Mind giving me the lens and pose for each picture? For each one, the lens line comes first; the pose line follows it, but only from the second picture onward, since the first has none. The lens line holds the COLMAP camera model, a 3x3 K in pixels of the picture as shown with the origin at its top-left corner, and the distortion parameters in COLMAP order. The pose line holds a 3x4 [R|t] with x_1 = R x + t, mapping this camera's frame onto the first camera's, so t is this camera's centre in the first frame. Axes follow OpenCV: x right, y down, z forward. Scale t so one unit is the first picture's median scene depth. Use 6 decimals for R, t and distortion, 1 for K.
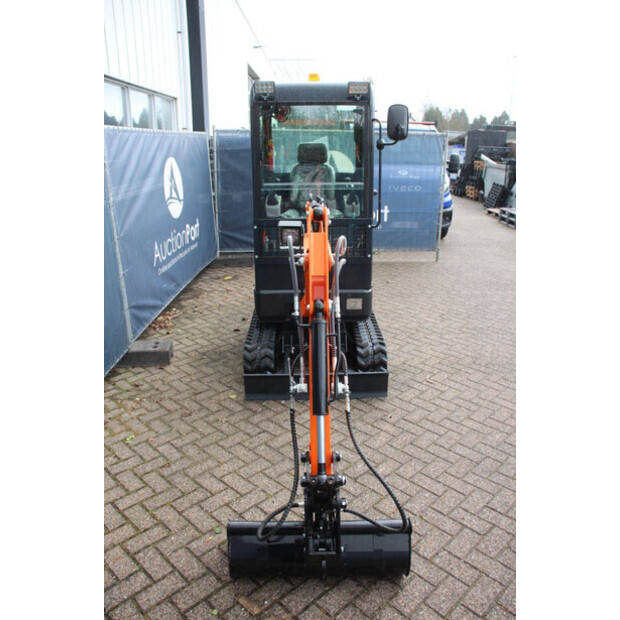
lens RADIAL K [[512.9, 0, 312.2], [0, 512.9, 302.5], [0, 0, 1]] dist [-0.159764, 0.147951]
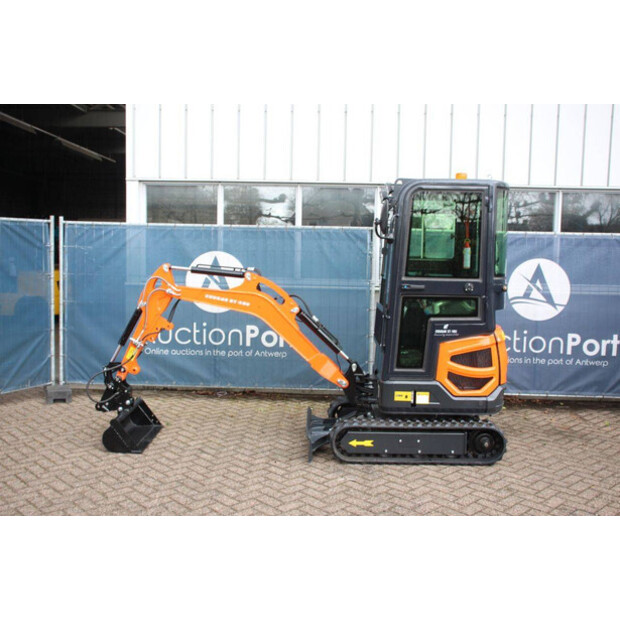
lens RADIAL K [[652.0, 0, 310.0], [0, 652.0, 310.0], [0, 0, 1]] dist [-0.085912, 0.170309]
pose [[-0.025103, 0.085702, -0.996005, 1.539175], [-0.323843, 0.941896, 0.089208, -0.247743], [0.945778, 0.324789, 0.004110, 0.924295]]
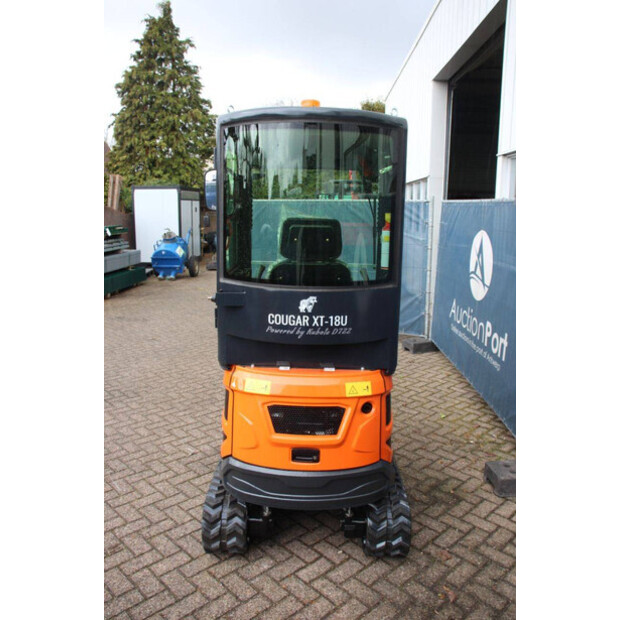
lens RADIAL K [[522.7, 0, 310.0], [0, 522.7, 310.0], [0, 0, 1]] dist [-0.133180, 0.131630]
pose [[-0.999574, -0.014377, 0.025407, -0.018623], [-0.000331, 0.875833, 0.482613, -0.616805], [-0.029191, 0.482399, -0.875465, 1.906398]]
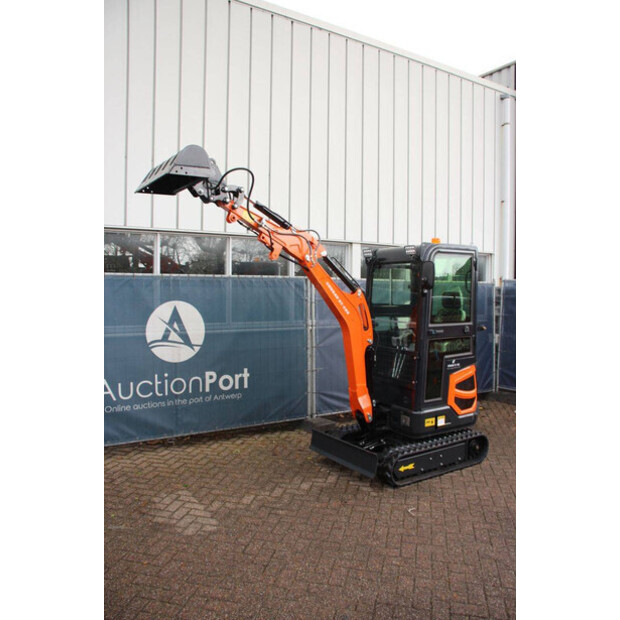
lens RADIAL K [[512.9, 0, 312.2], [0, 512.9, 302.5], [0, 0, 1]] dist [-0.159764, 0.147951]
pose [[0.531335, 0.032538, -0.846537, 1.092886], [-0.267890, 0.954439, -0.131458, -0.051476], [0.803690, 0.296627, 0.515844, 0.143727]]
